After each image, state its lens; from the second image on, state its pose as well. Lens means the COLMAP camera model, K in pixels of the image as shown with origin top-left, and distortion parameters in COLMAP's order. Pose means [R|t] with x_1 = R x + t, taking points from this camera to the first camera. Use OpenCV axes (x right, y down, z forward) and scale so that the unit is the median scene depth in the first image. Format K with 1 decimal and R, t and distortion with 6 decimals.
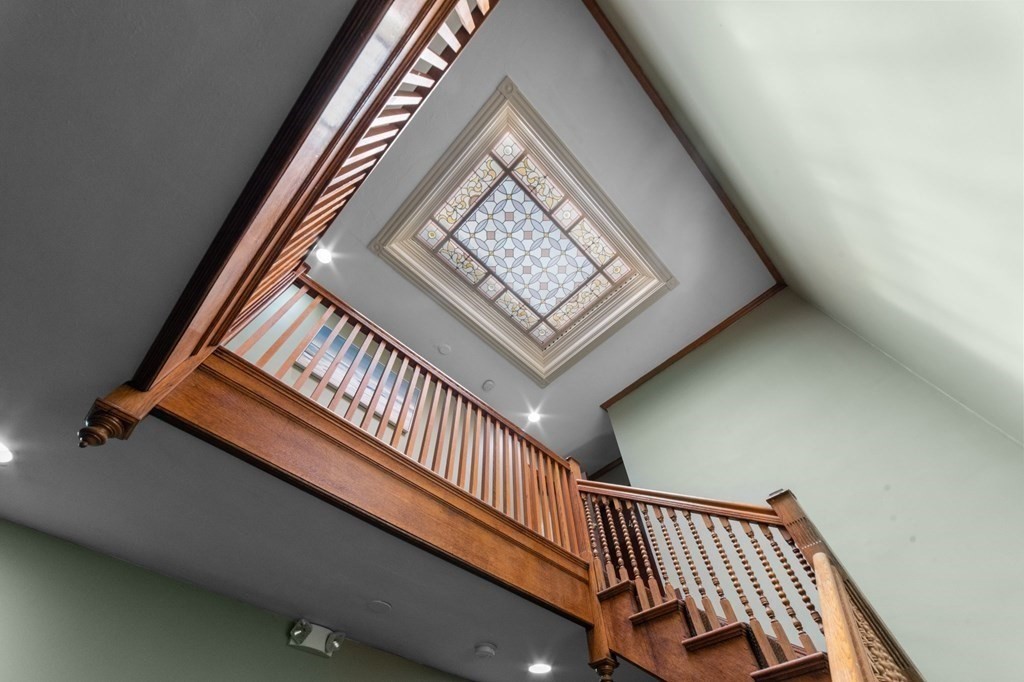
lens RADIAL K [[398.7, 0, 497.5], [0, 398.7, 341.6], [0, 0, 1]] dist [-0.007979, 0.000340]
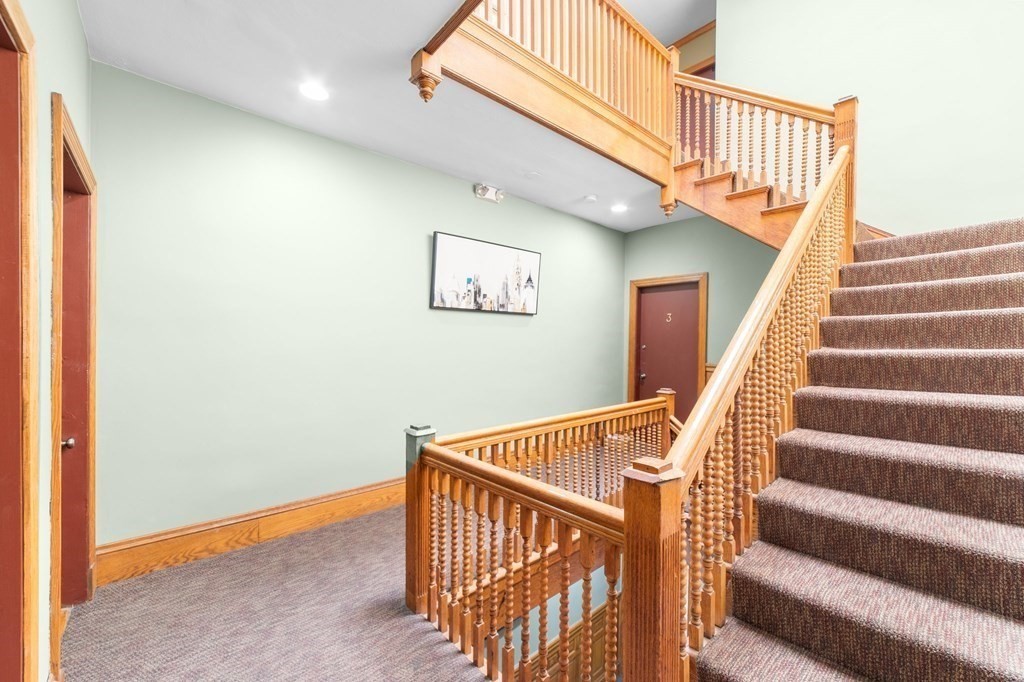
lens RADIAL K [[398.7, 0, 497.5], [0, 398.7, 341.6], [0, 0, 1]] dist [-0.007979, 0.000340]
pose [[0.999101, 0.006460, -0.041909, -0.387702], [0.032148, 0.529097, 0.847952, -0.339592], [0.027652, -0.848537, 0.528413, -0.406886]]
